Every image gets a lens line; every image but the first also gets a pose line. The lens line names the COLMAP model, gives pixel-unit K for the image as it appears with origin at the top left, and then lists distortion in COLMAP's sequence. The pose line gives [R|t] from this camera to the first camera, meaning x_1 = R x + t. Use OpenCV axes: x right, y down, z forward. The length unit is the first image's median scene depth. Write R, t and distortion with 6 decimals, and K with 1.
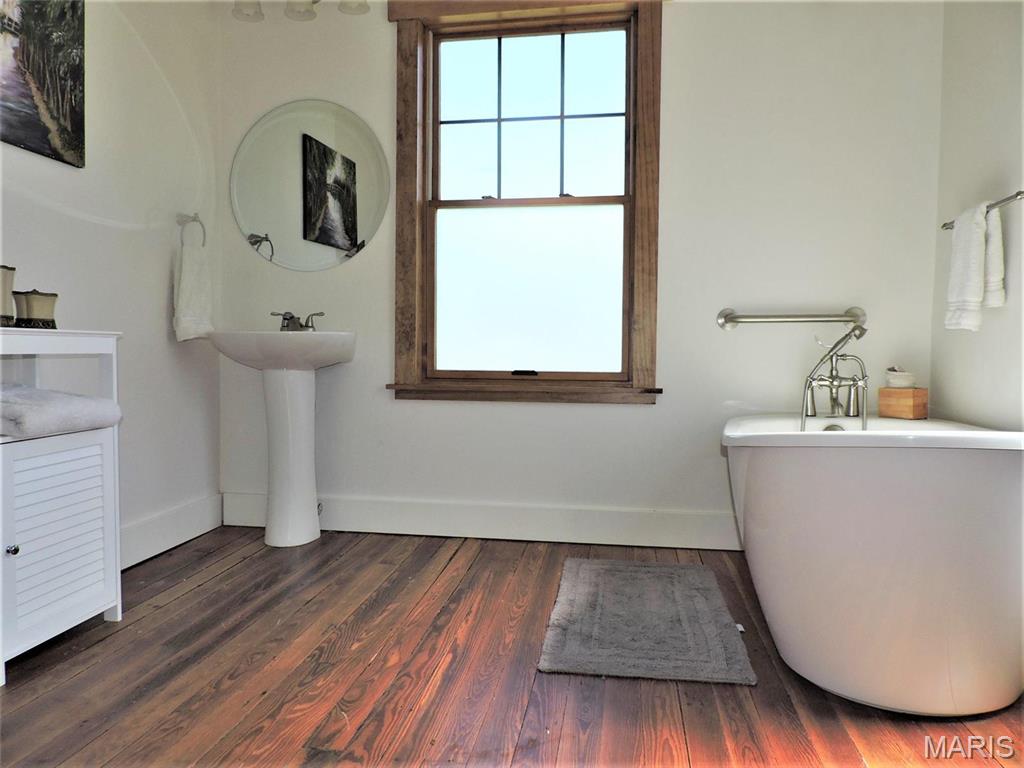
lens RADIAL K [[734.7, 0, 512.0], [0, 734.7, 384.0], [0, 0, 1]] dist [-0.010861, -0.000409]
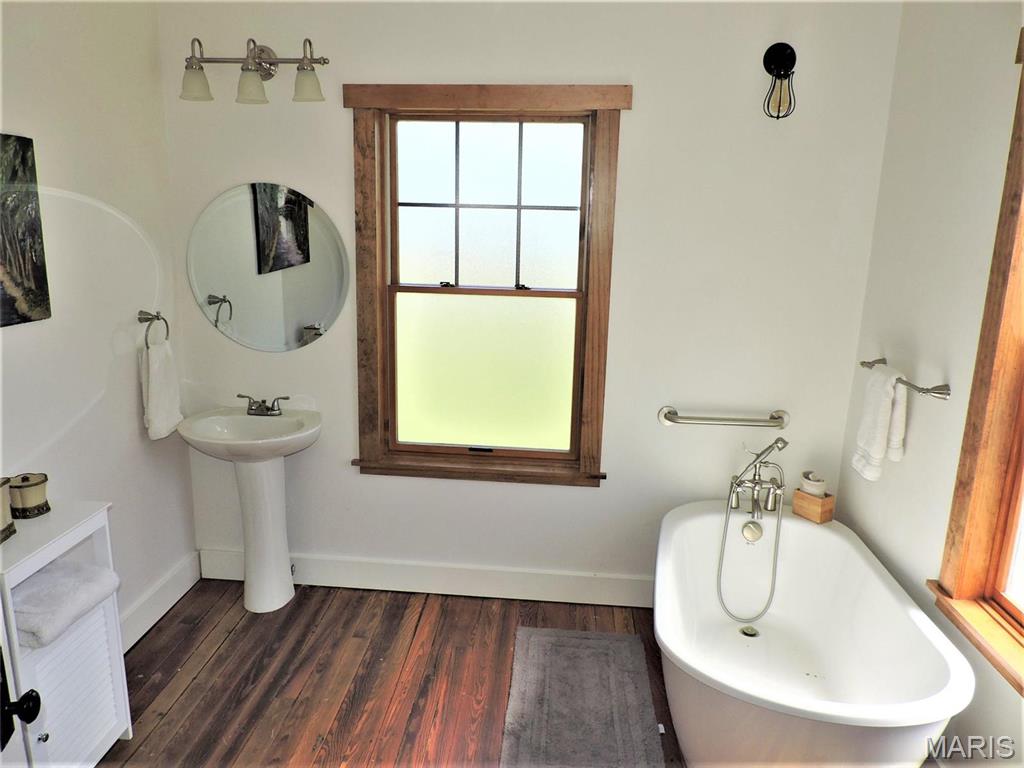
lens RADIAL K [[734.7, 0, 512.0], [0, 734.7, 384.0], [0, 0, 1]] dist [-0.010861, -0.000409]
pose [[0.997175, -0.000954, 0.075103, -0.019358], [-0.013034, 0.982553, 0.185527, -0.328584], [-0.073970, -0.185982, 0.979765, -0.047415]]
